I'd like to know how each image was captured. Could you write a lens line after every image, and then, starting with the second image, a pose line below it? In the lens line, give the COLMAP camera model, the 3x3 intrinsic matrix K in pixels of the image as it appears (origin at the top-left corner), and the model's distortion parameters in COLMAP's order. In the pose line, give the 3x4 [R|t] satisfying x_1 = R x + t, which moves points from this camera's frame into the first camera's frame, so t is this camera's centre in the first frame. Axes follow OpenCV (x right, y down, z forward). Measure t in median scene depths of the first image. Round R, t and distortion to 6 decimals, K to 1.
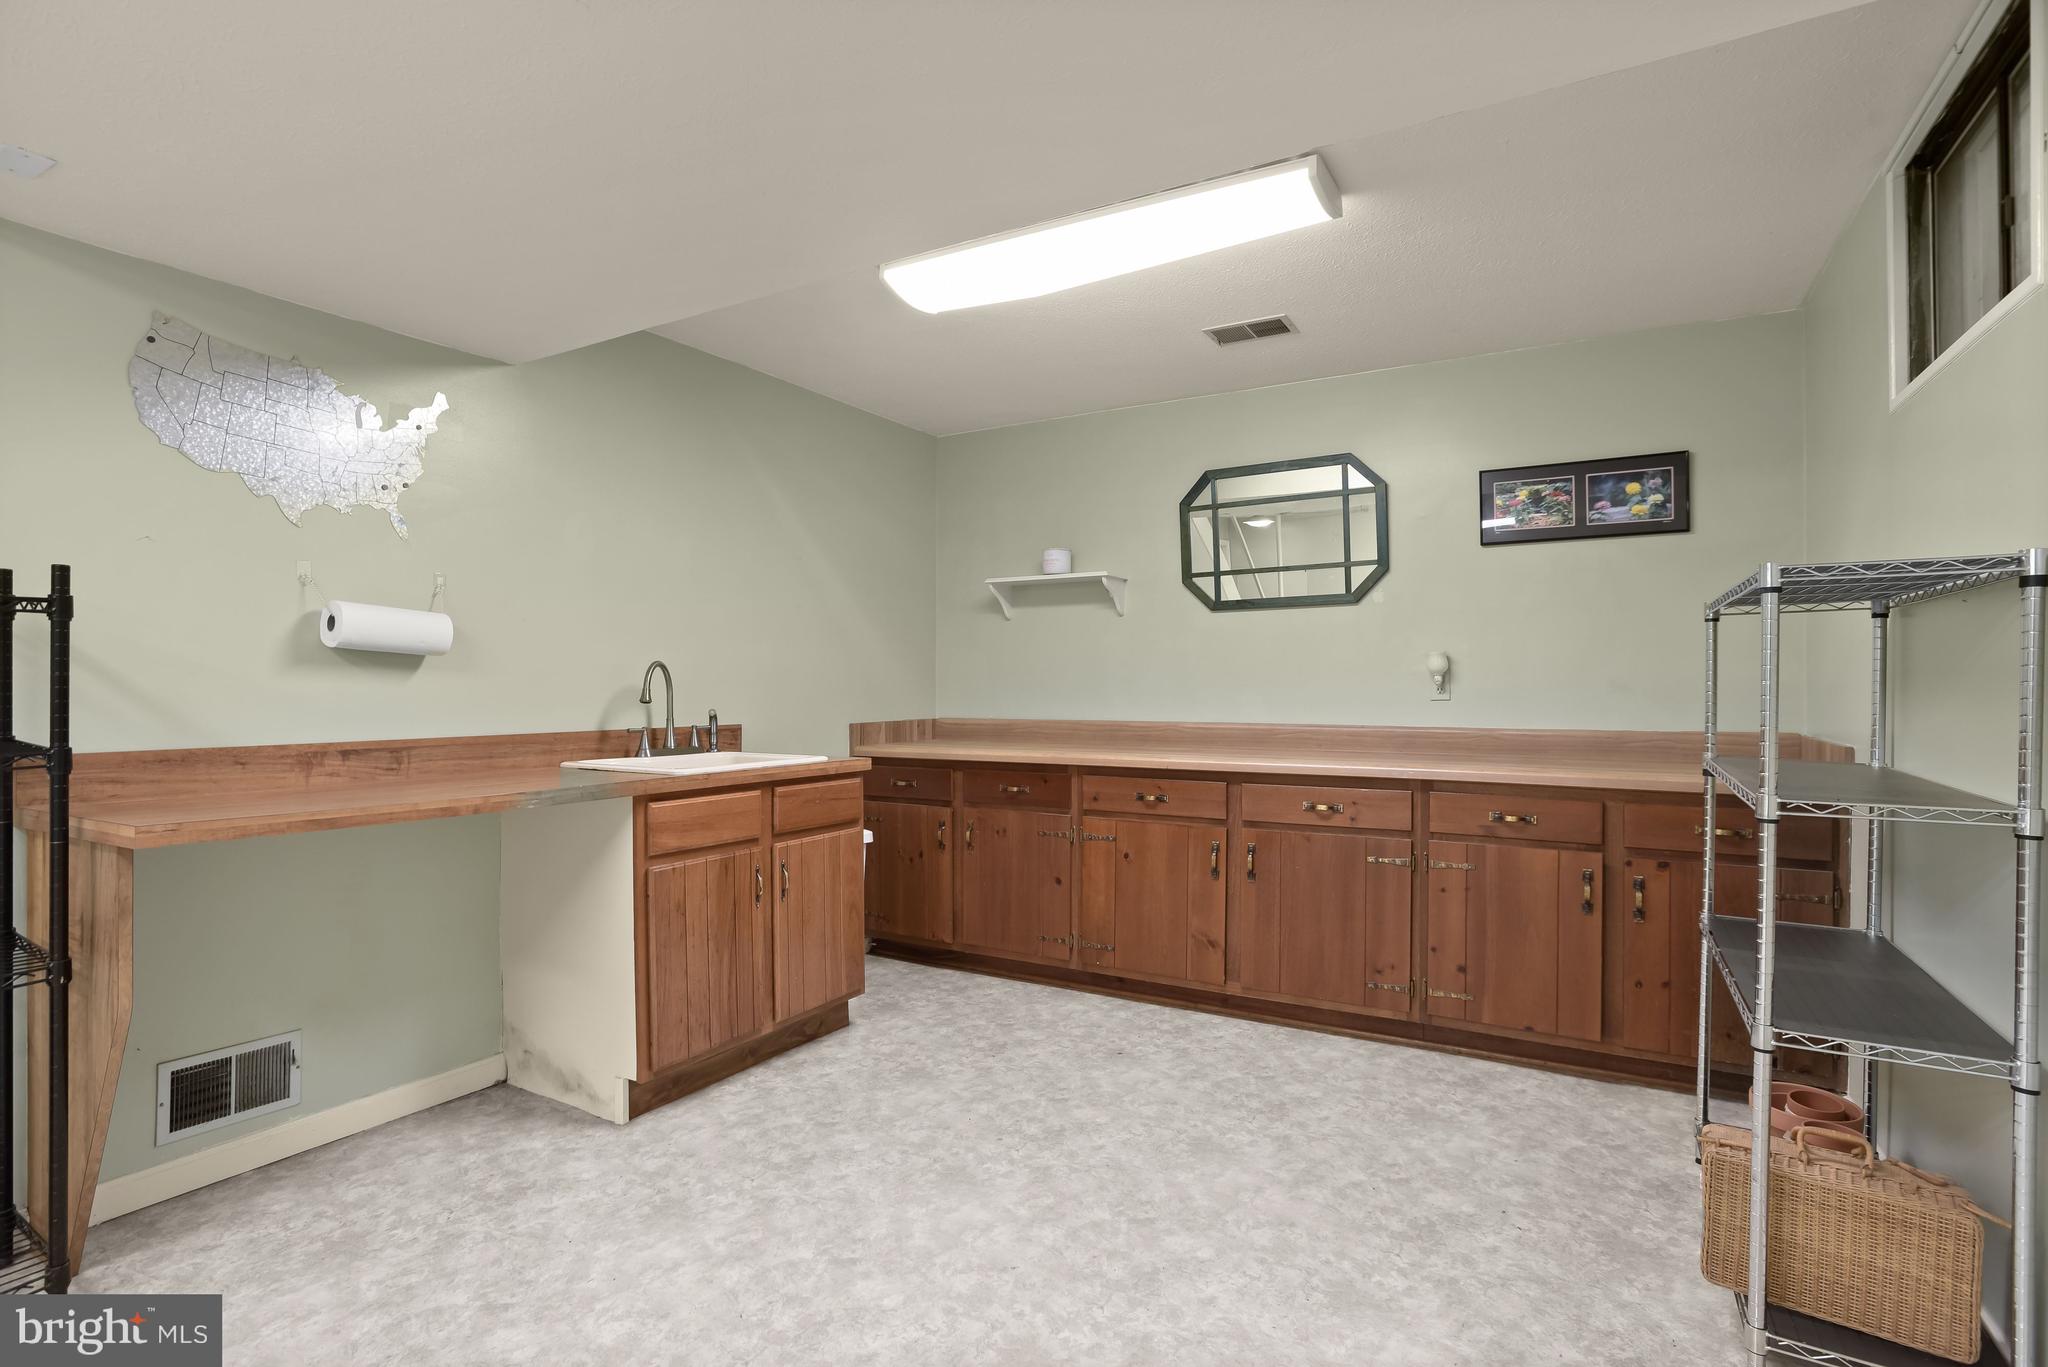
lens RADIAL K [[971.7, 0, 1024.0], [0, 971.7, 683.5], [0, 0, 1]] dist [-0.035070, 0.016322]
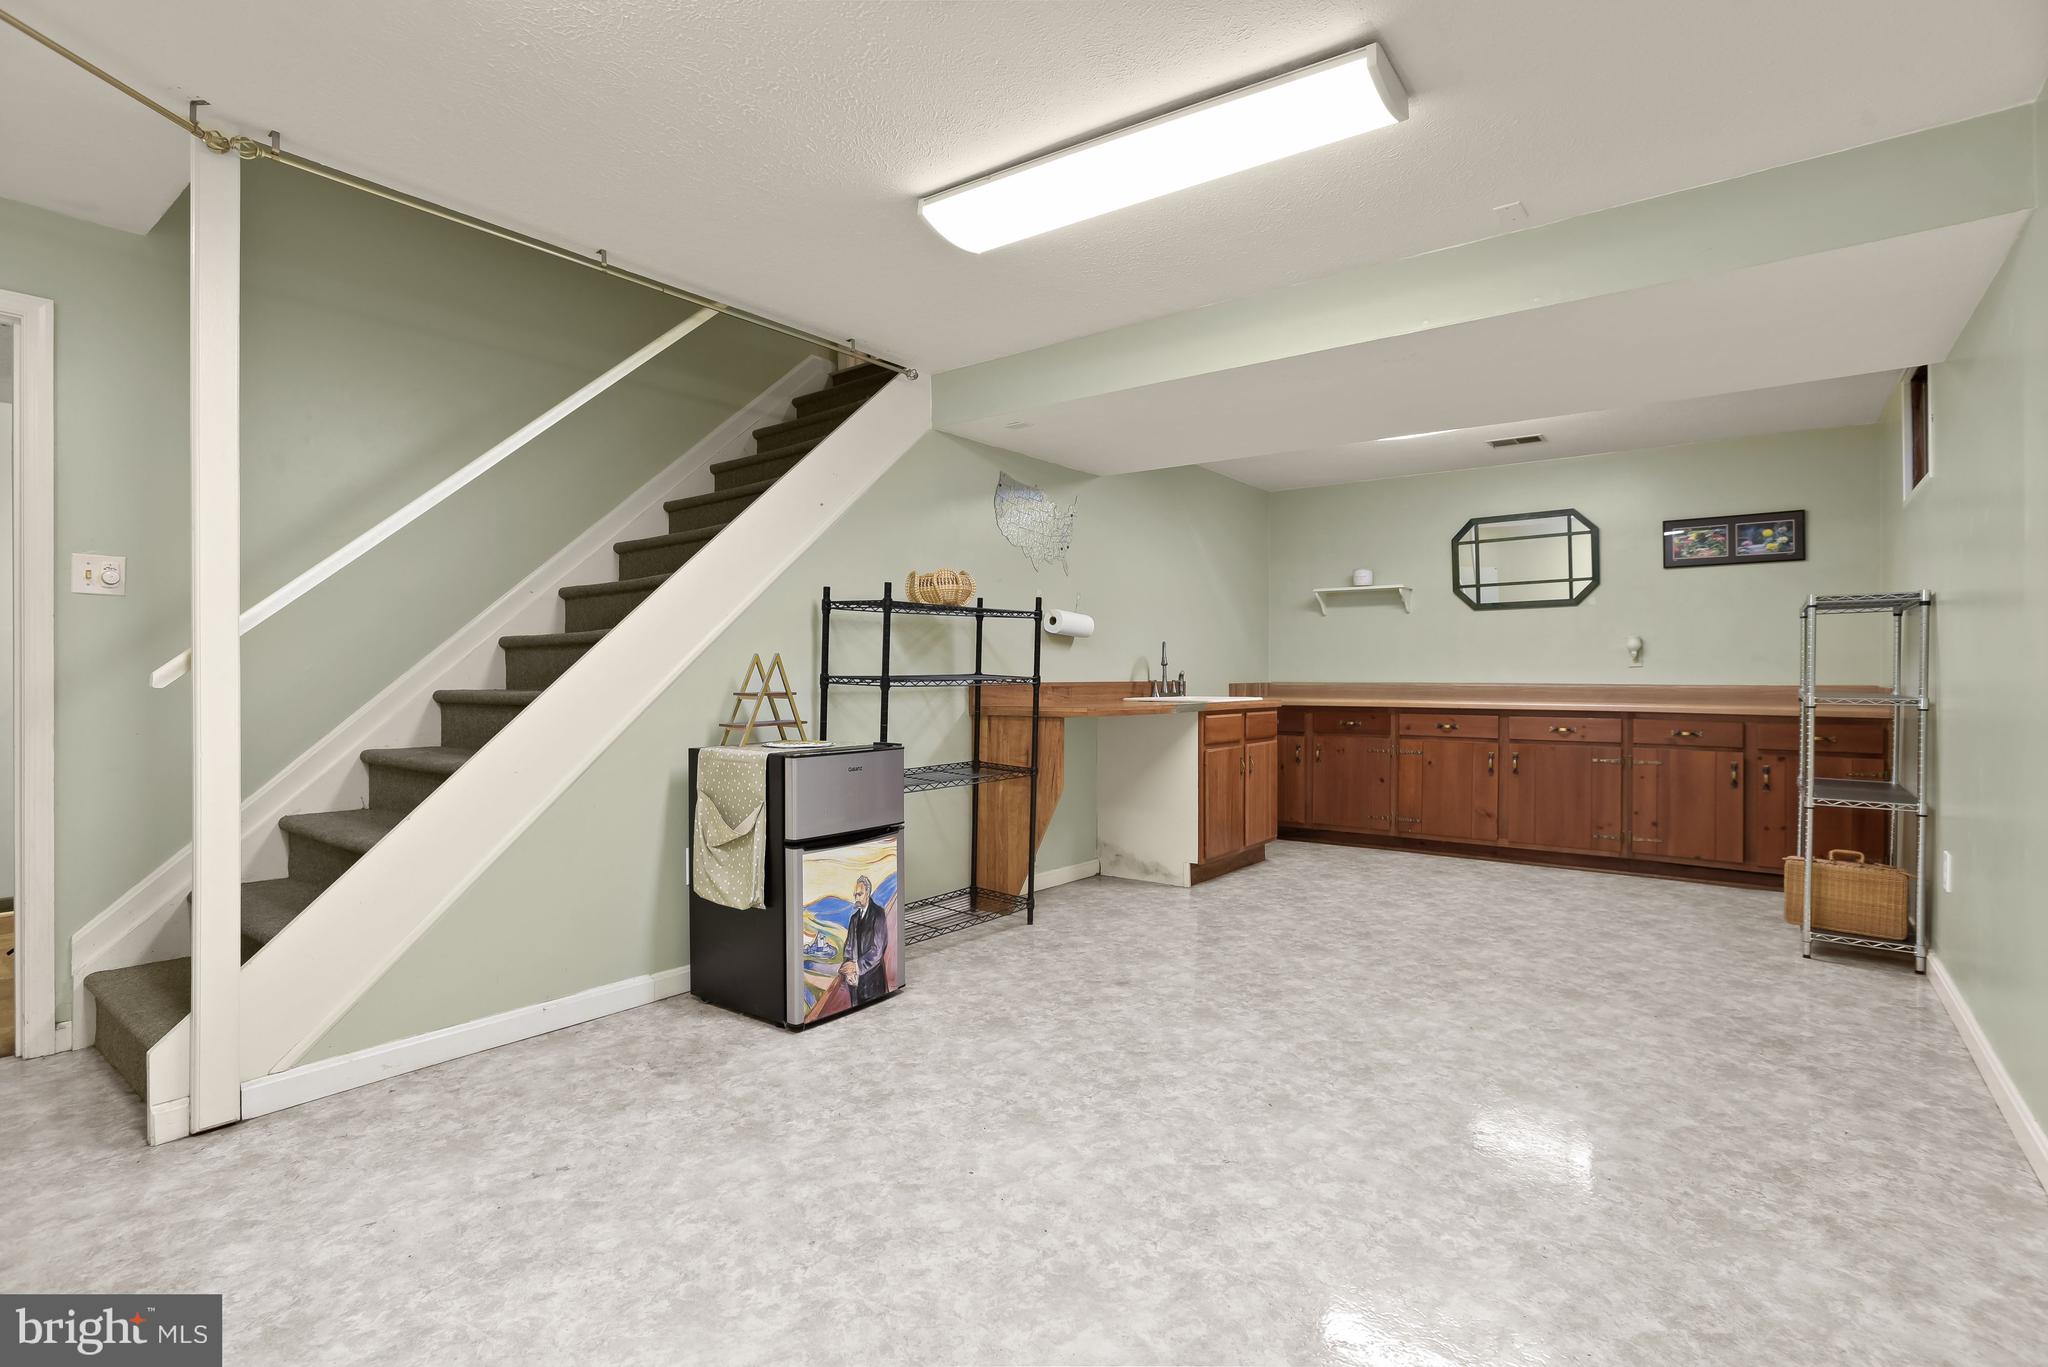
lens RADIAL K [[989.7, 0, 1048.0], [0, 989.7, 671.4], [0, 0, 1]] dist [-0.001008, 0.007561]
pose [[0.995469, 0.001183, -0.095076, -0.398852], [-0.001392, 0.999997, -0.002136, 0.032071], [0.095074, 0.002259, 0.995468, -0.753465]]
